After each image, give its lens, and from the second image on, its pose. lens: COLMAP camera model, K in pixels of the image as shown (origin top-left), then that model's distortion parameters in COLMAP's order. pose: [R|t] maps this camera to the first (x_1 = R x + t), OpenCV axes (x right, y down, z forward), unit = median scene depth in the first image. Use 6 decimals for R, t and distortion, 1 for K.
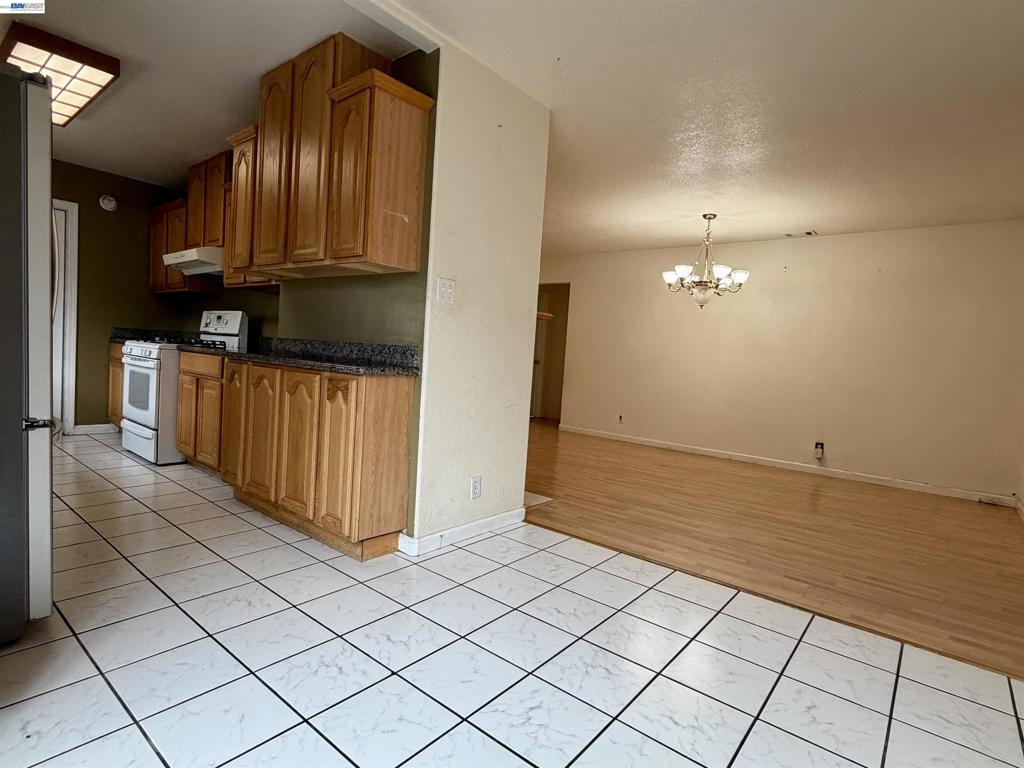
lens RADIAL K [[534.3, 0, 509.5], [0, 534.3, 386.7], [0, 0, 1]] dist [0.002418, -0.002092]
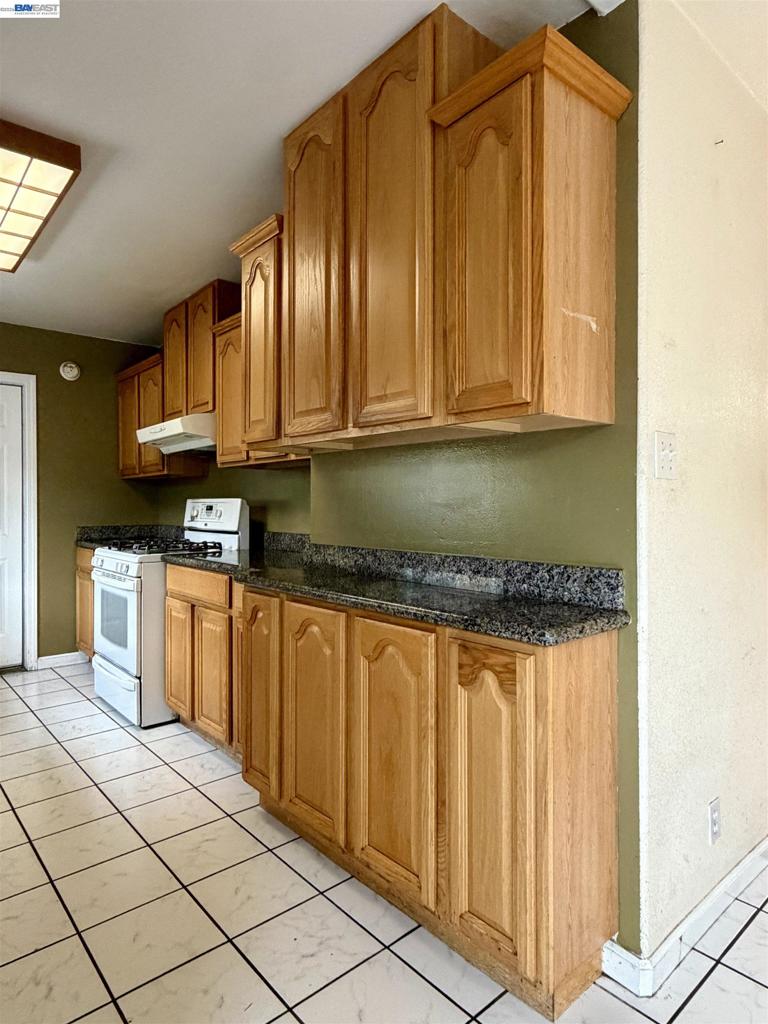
lens RADIAL K [[616.3, 0, 385.7], [0, 616.3, 507.4], [0, 0, 1]] dist [-0.006581, 0.002987]
pose [[0.982998, -0.068196, -0.170484, -0.252419], [0.057647, 0.996147, -0.066086, -0.094292], [0.174334, 0.055135, 0.983142, 0.333641]]
